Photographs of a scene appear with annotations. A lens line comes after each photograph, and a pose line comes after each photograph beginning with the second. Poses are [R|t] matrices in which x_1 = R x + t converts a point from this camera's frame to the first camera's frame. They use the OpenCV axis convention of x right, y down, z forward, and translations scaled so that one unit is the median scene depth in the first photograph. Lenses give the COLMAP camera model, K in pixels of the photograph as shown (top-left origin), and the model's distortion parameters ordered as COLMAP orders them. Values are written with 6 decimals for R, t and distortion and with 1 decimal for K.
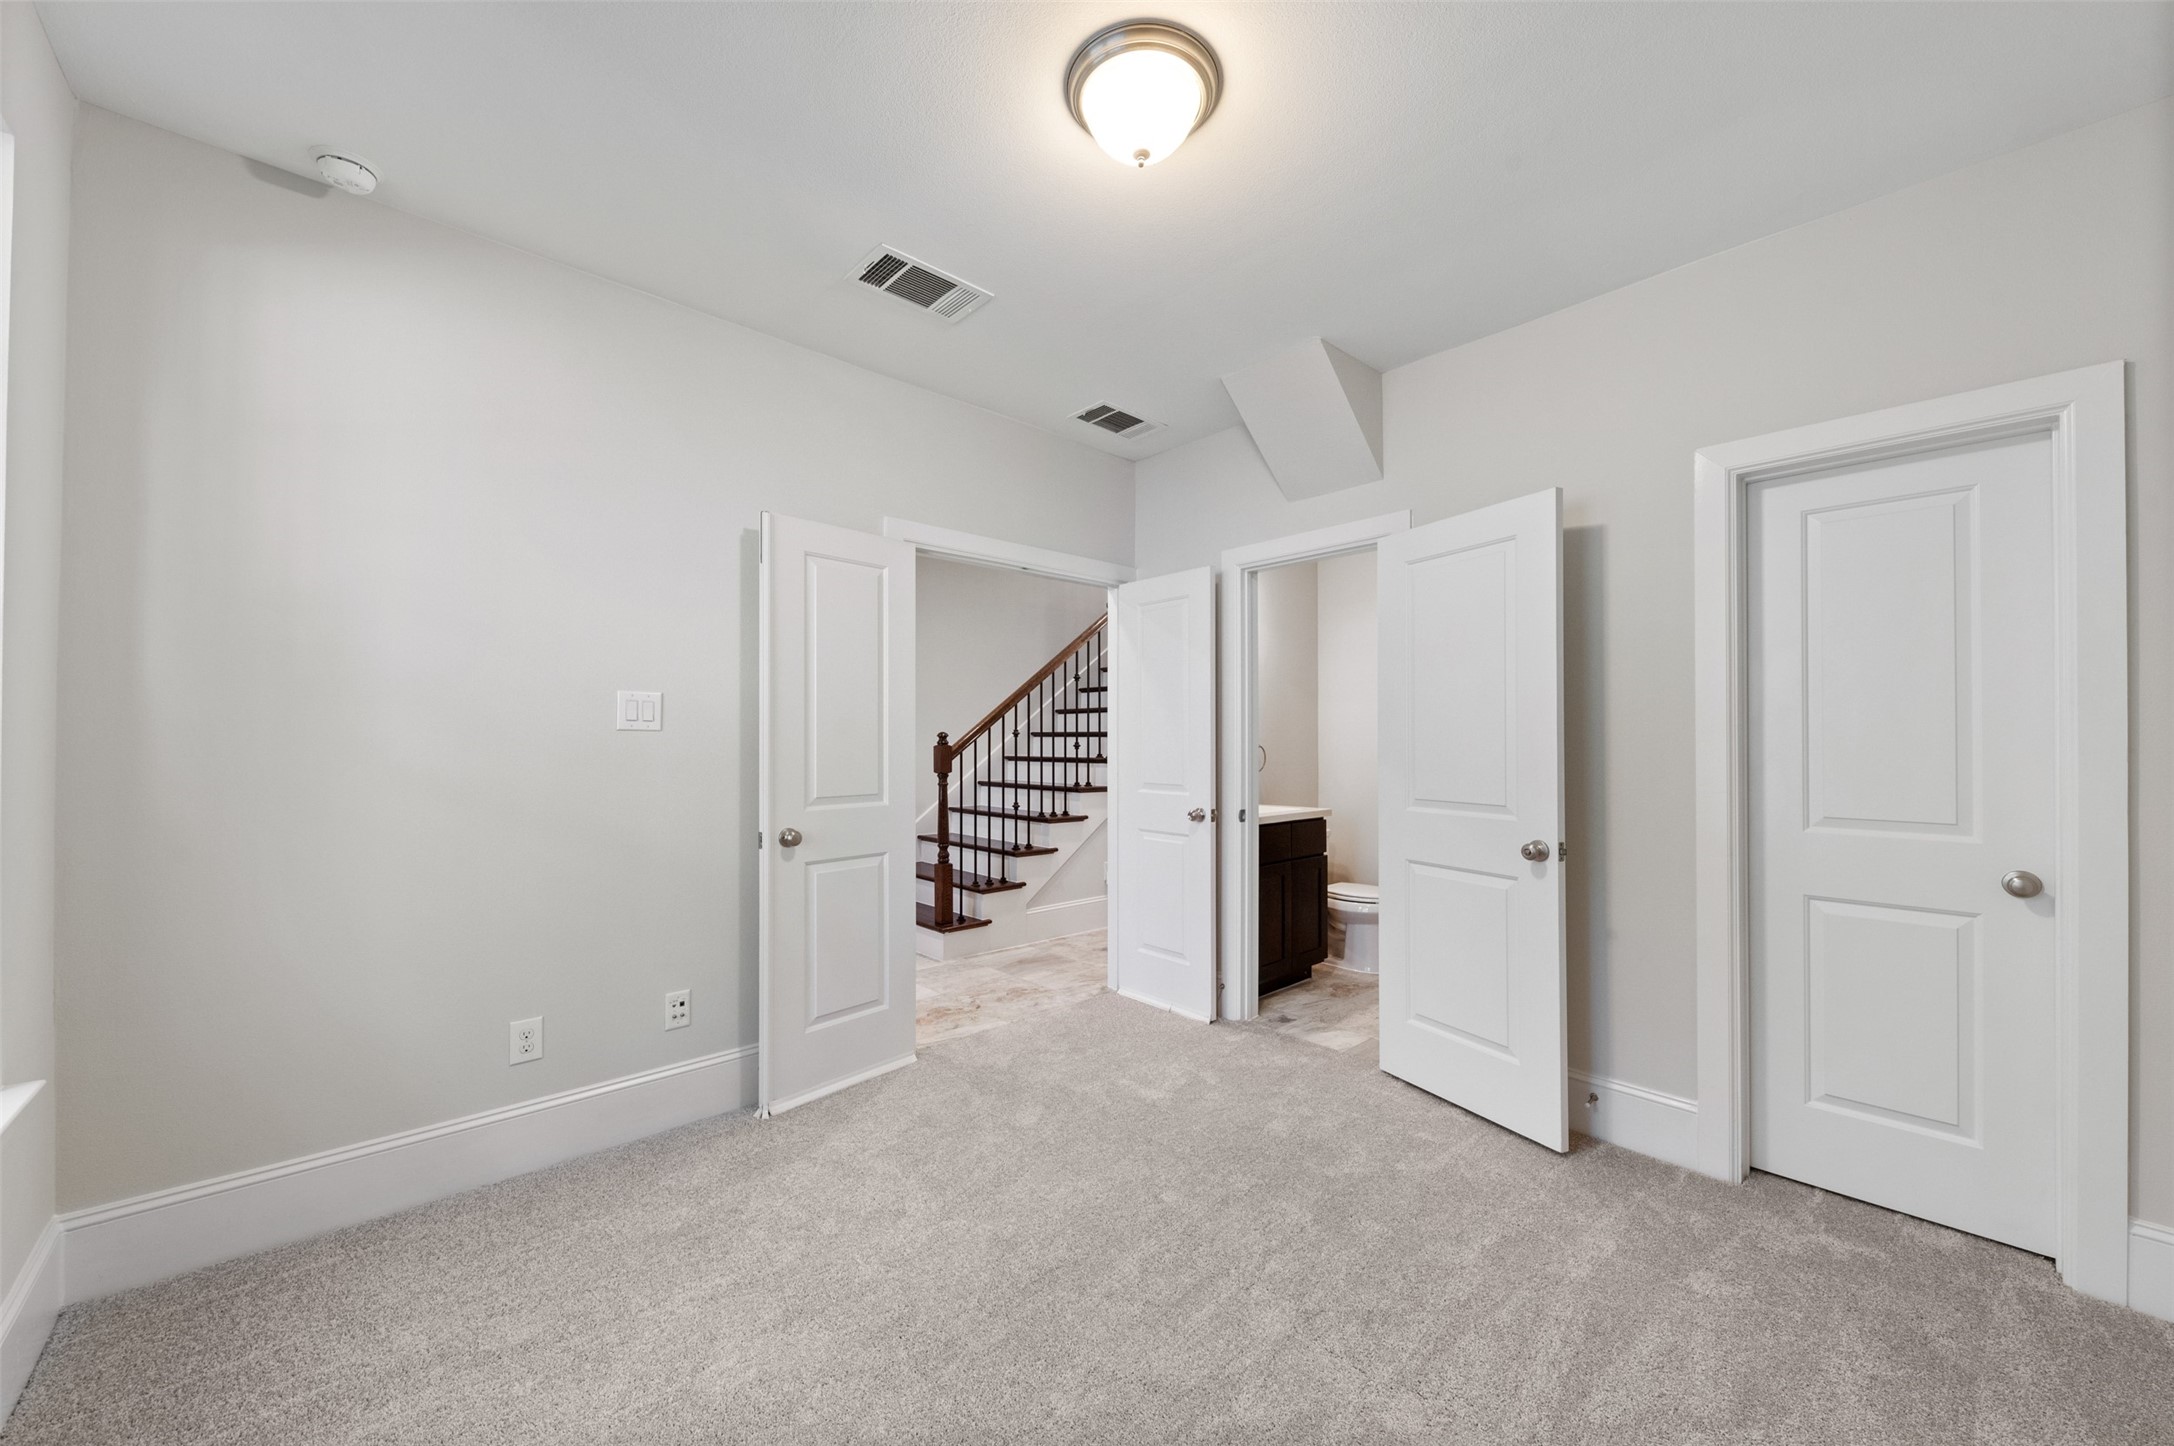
lens RADIAL K [[807.1, 0, 1091.5], [0, 807.1, 735.0], [0, 0, 1]] dist [0.007625, -0.002361]
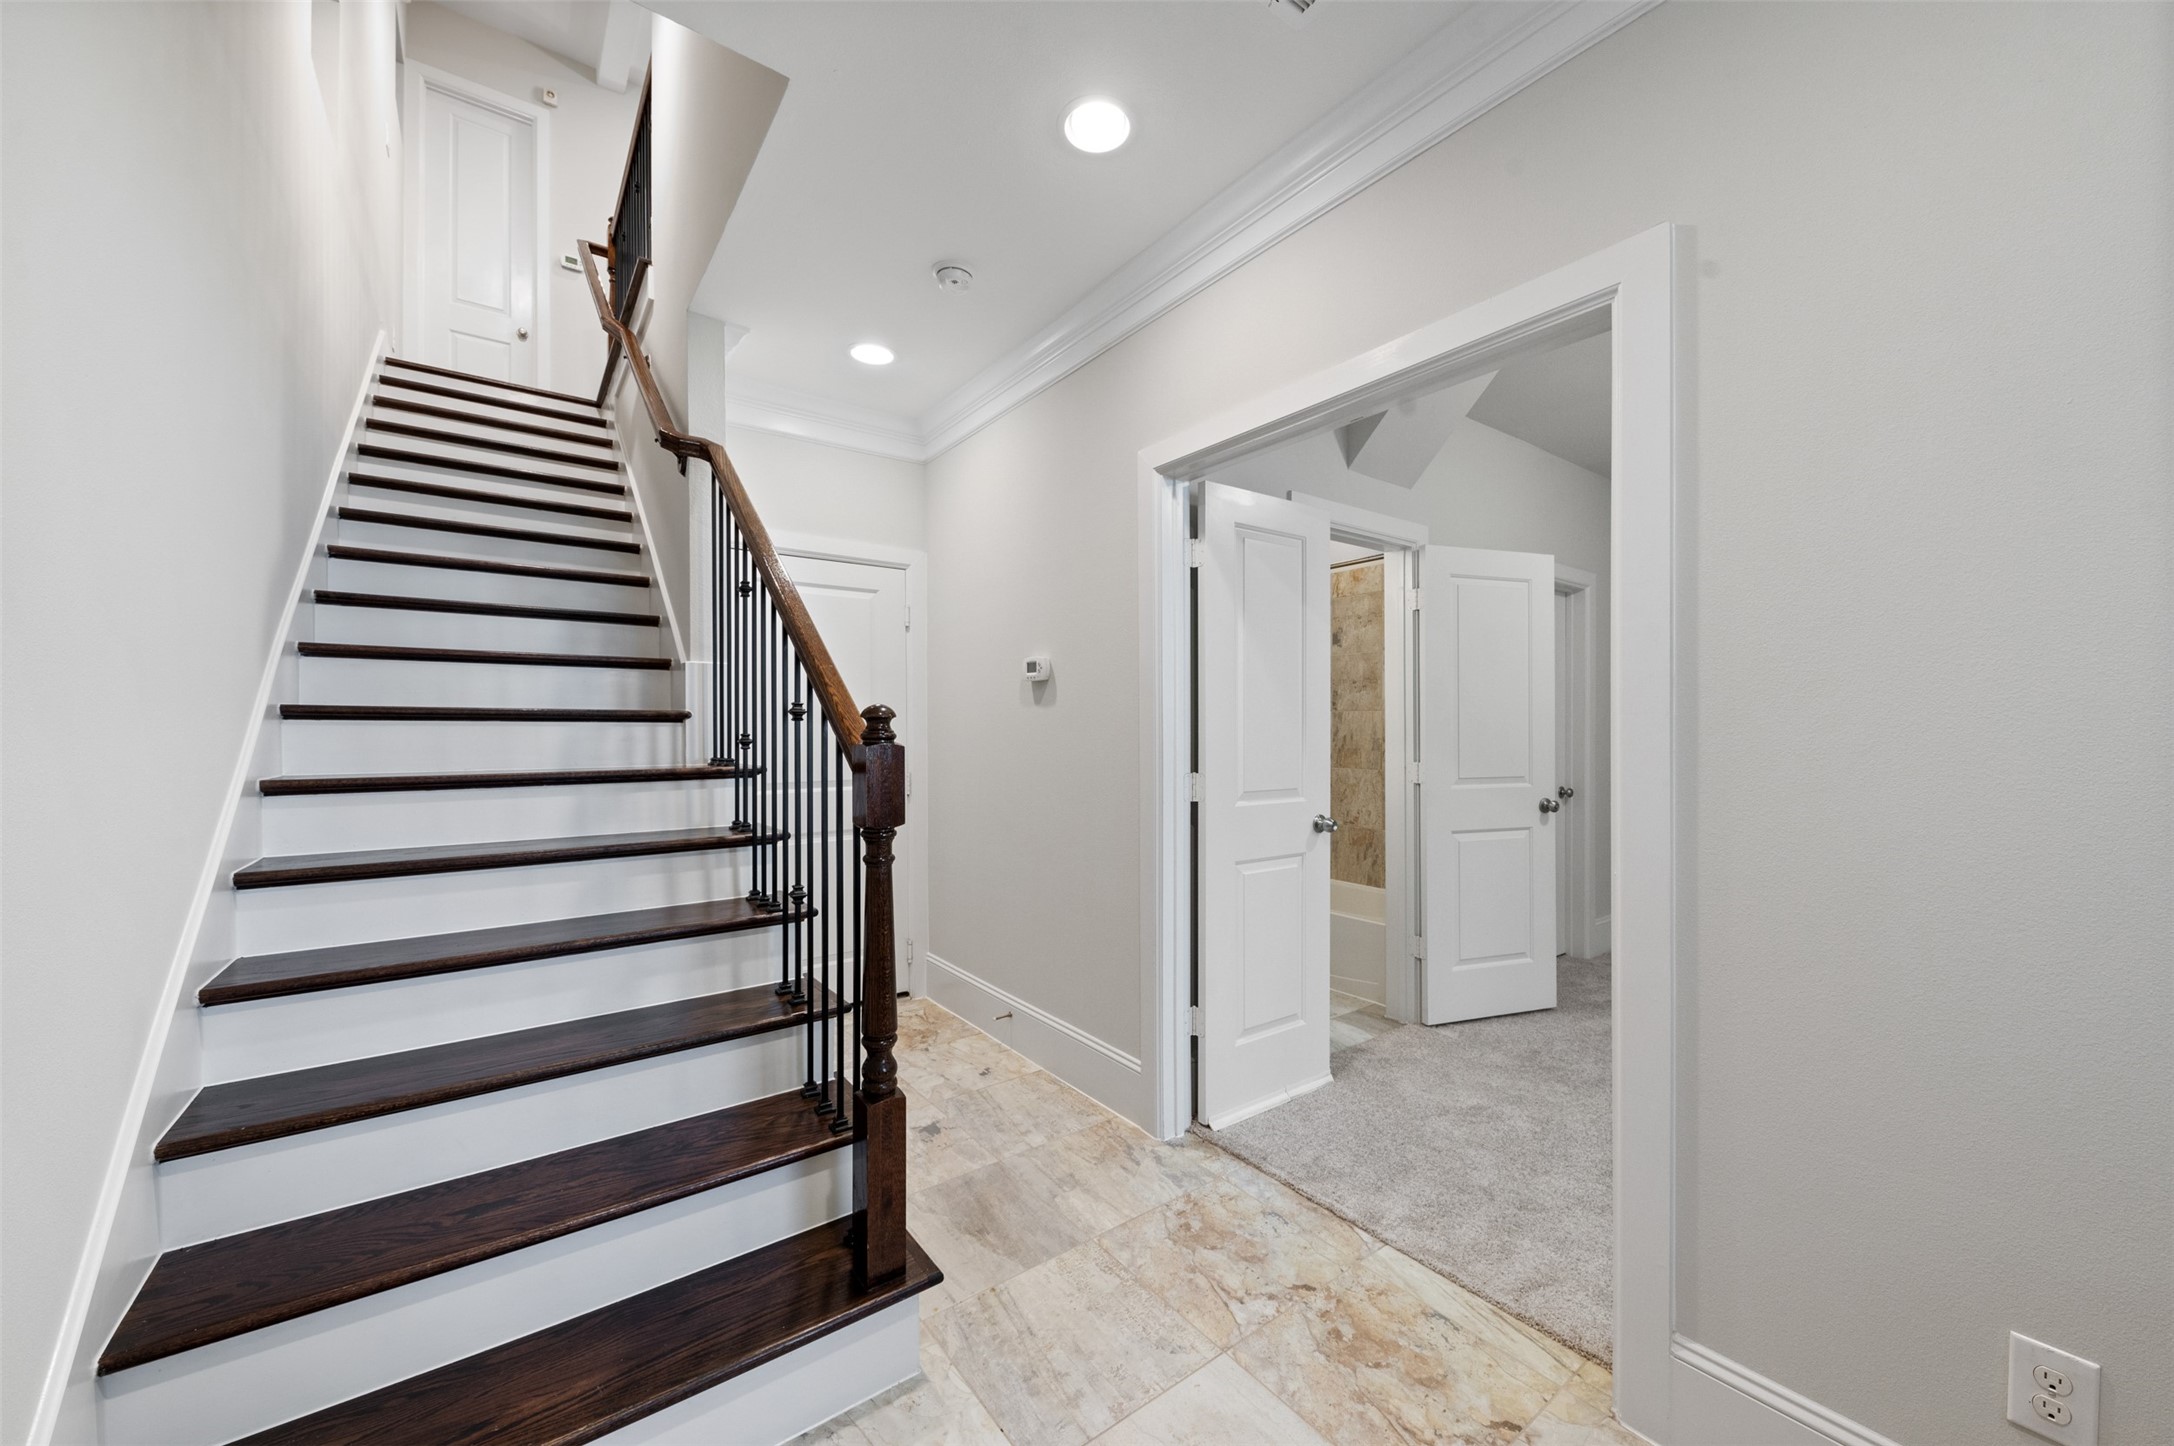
lens RADIAL K [[807.1, 0, 1093.9], [0, 807.1, 728.6], [0, 0, 1]] dist [0.007625, -0.002361]
pose [[0.092578, -0.000946, 0.995705, -0.611106], [-0.009098, 0.999957, 0.001796, 0.006588], [-0.995664, -0.009225, 0.092565, 1.054635]]
